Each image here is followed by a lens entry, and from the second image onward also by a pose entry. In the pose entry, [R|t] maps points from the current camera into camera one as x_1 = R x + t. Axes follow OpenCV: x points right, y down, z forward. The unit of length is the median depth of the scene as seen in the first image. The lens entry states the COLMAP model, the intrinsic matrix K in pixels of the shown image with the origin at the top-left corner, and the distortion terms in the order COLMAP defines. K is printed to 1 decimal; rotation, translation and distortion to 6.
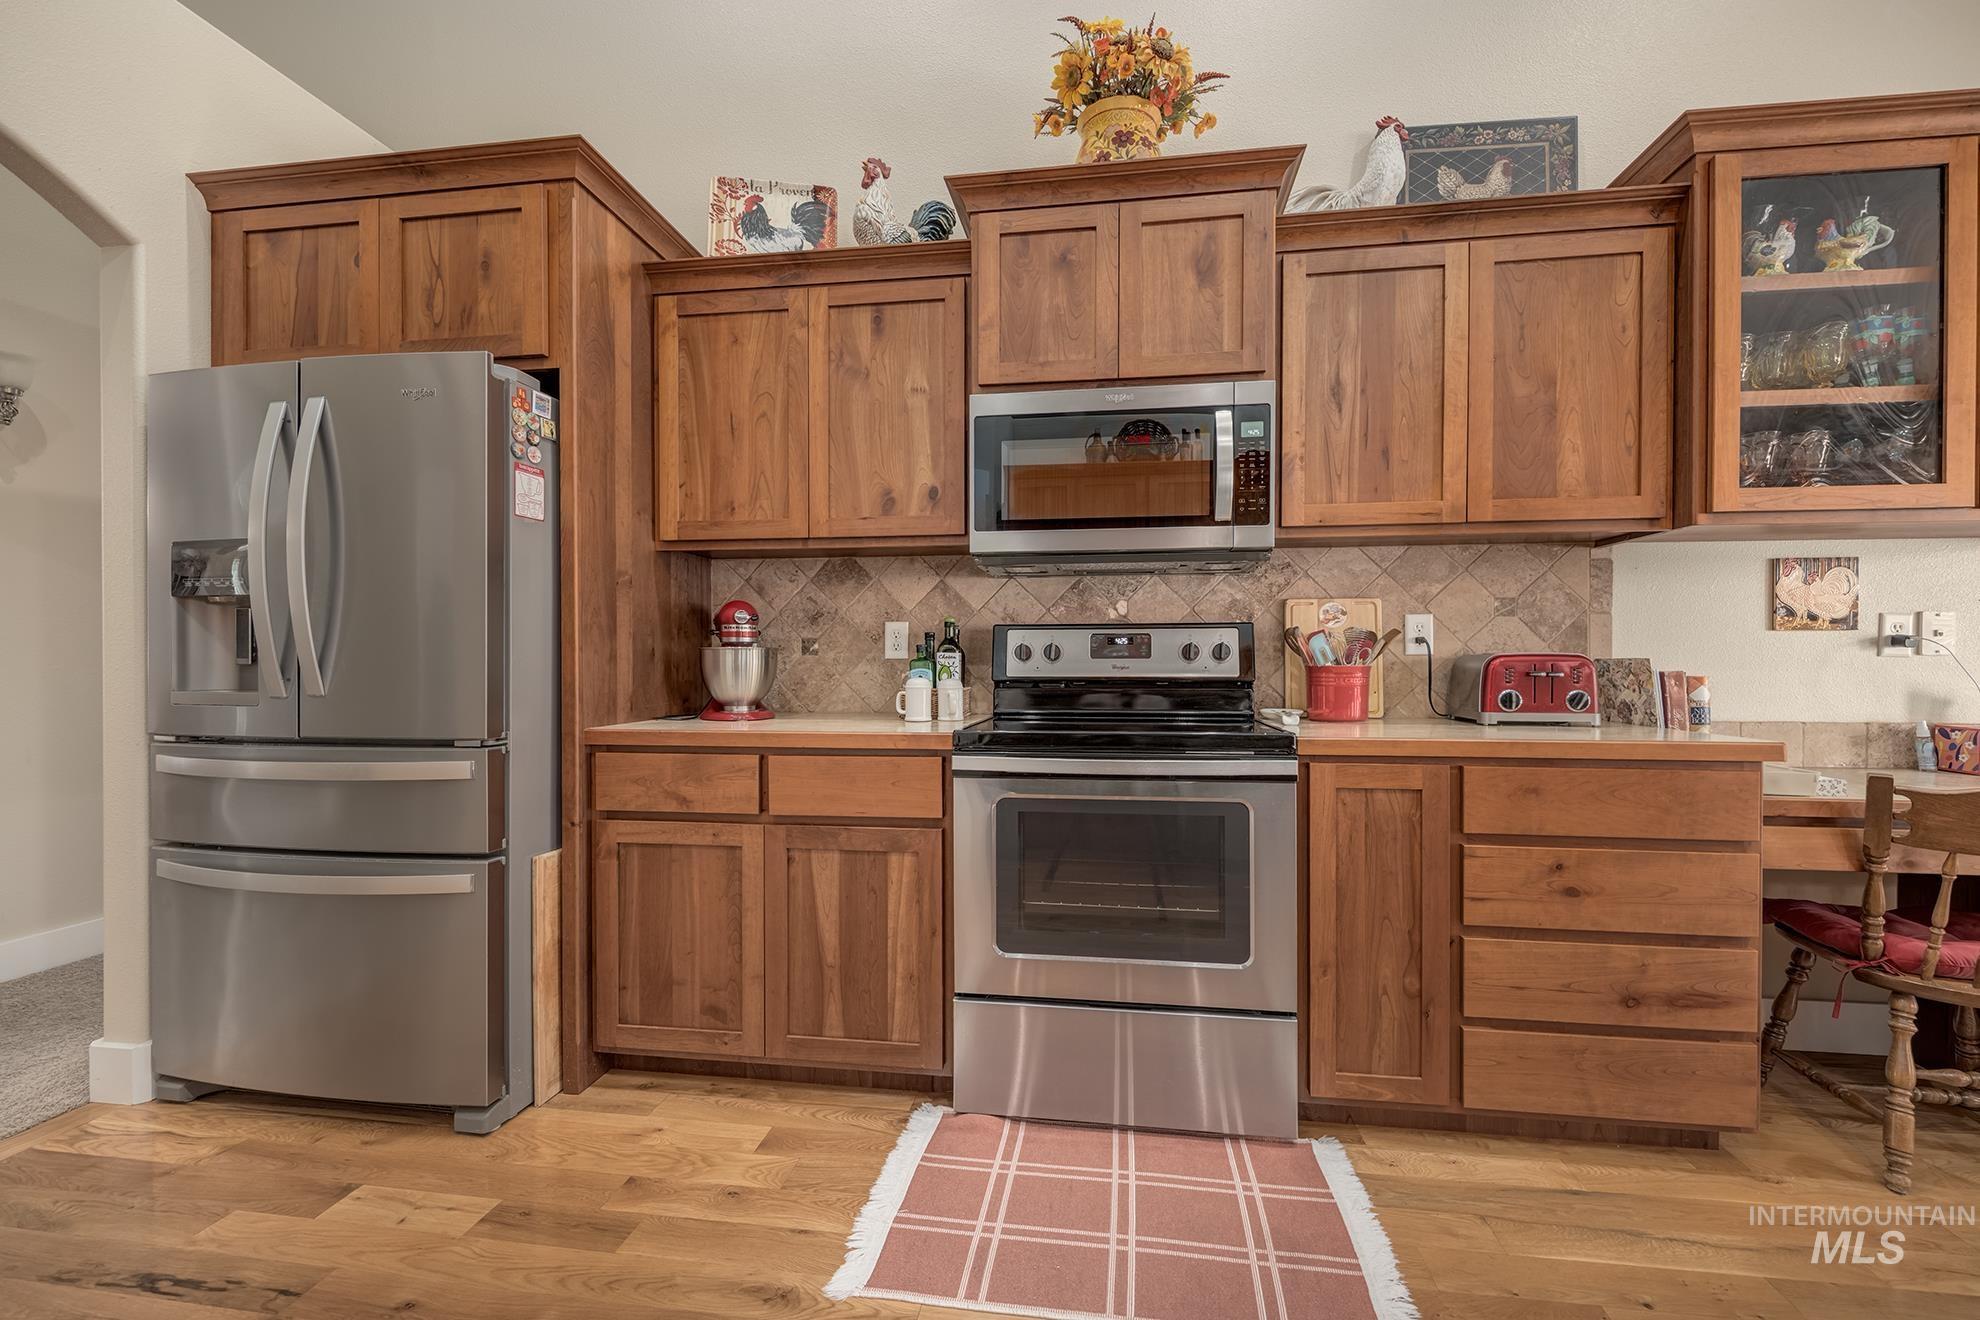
lens RADIAL K [[801.2, 0, 1026.4], [0, 801.2, 662.8], [0, 0, 1]] dist [0.002660, -0.002490]
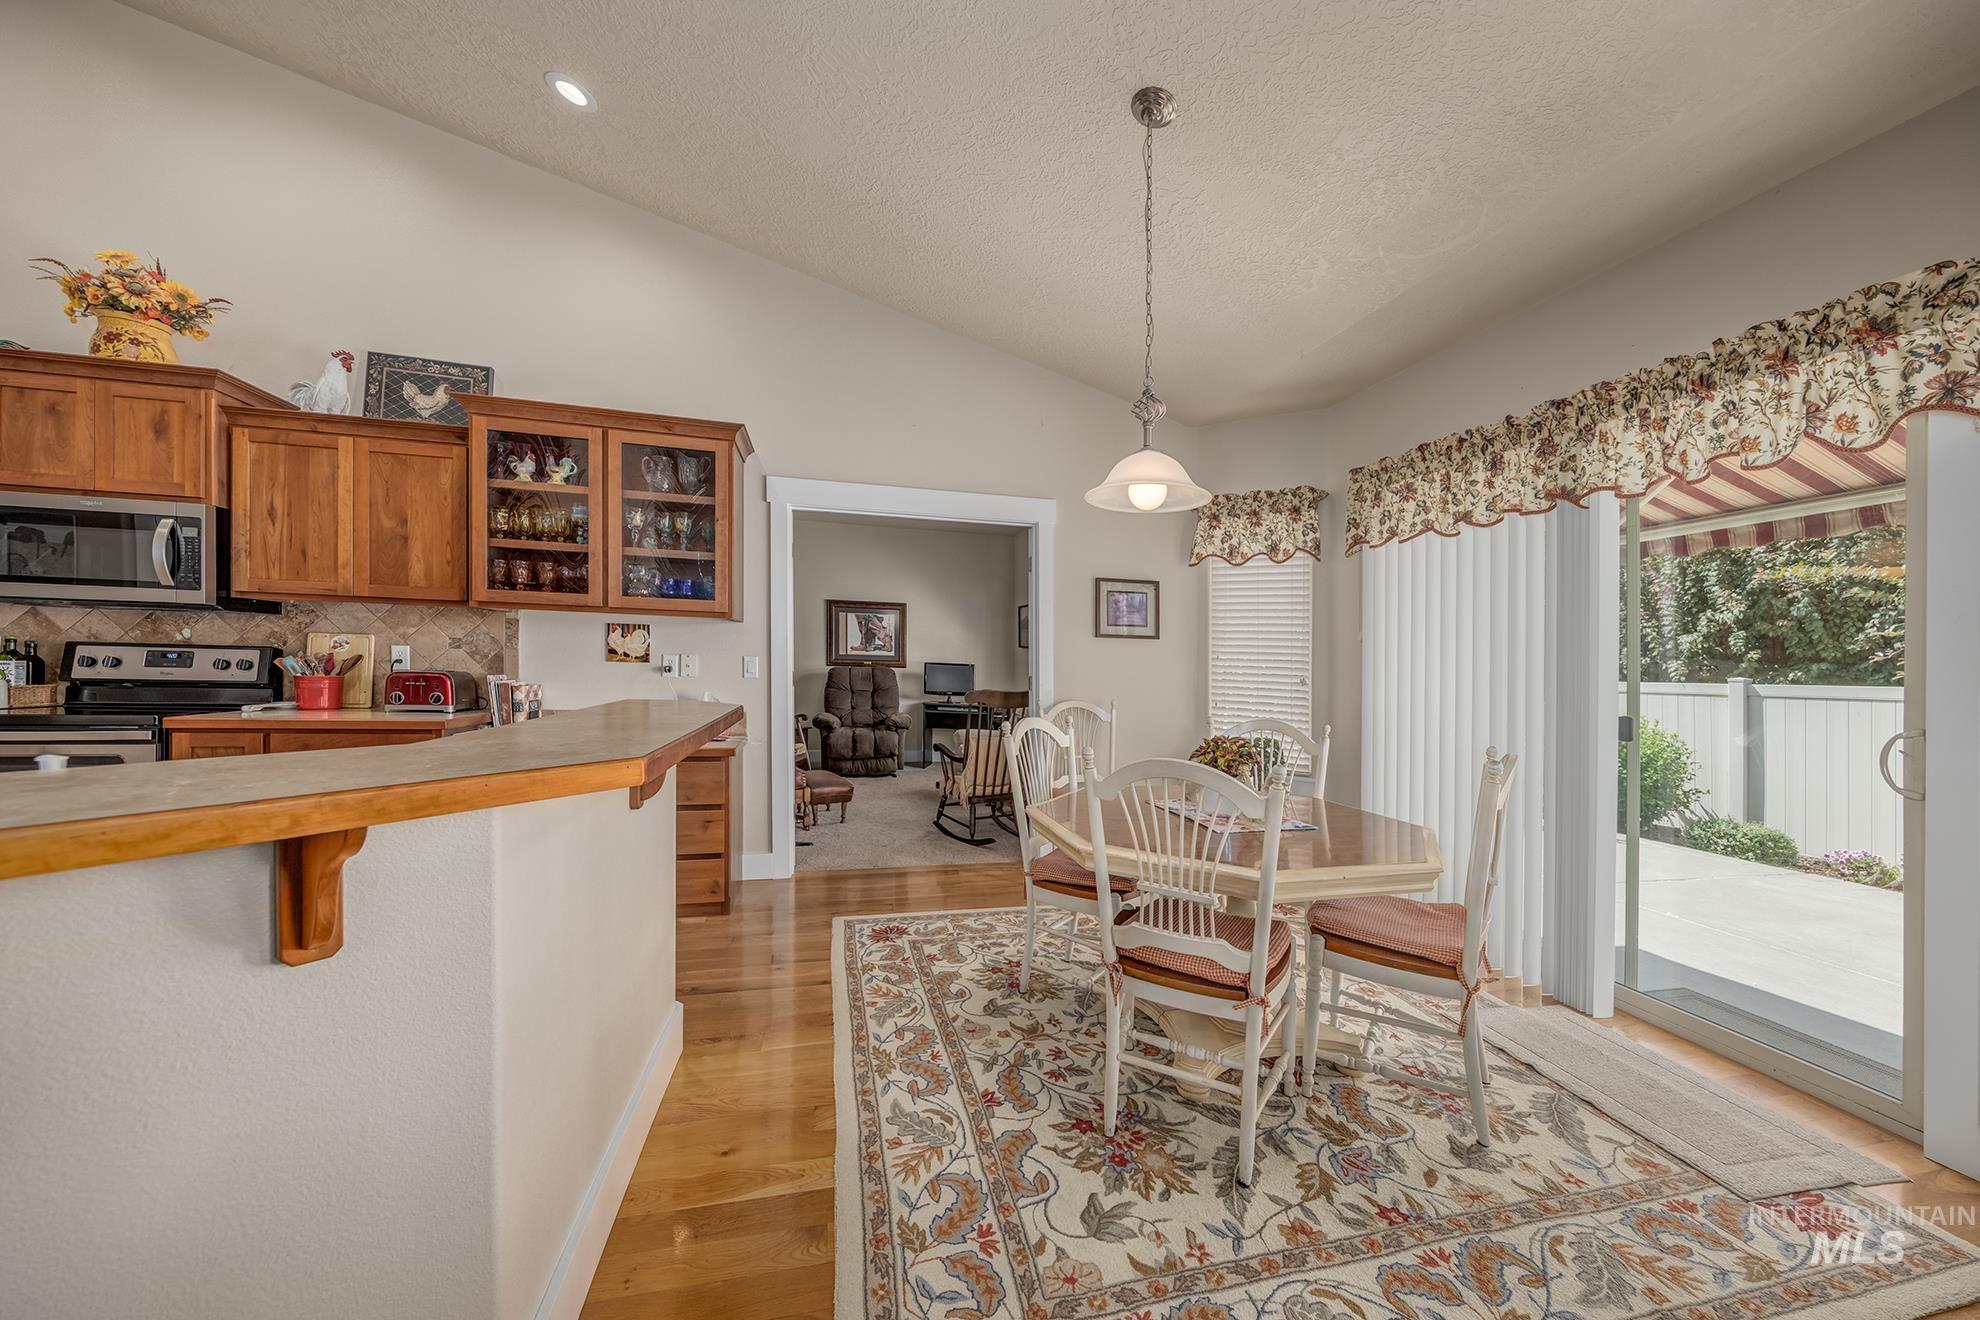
lens RADIAL K [[693.8, 0, 996.6], [0, 693.8, 661.4], [0, 0, 1]] dist [-0.006626, -0.000046]
pose [[0.933574, 0.027936, 0.357295, 1.217845], [-0.028410, 0.999589, -0.003923, -0.061613], [-0.357257, -0.006488, 0.933983, -0.833192]]
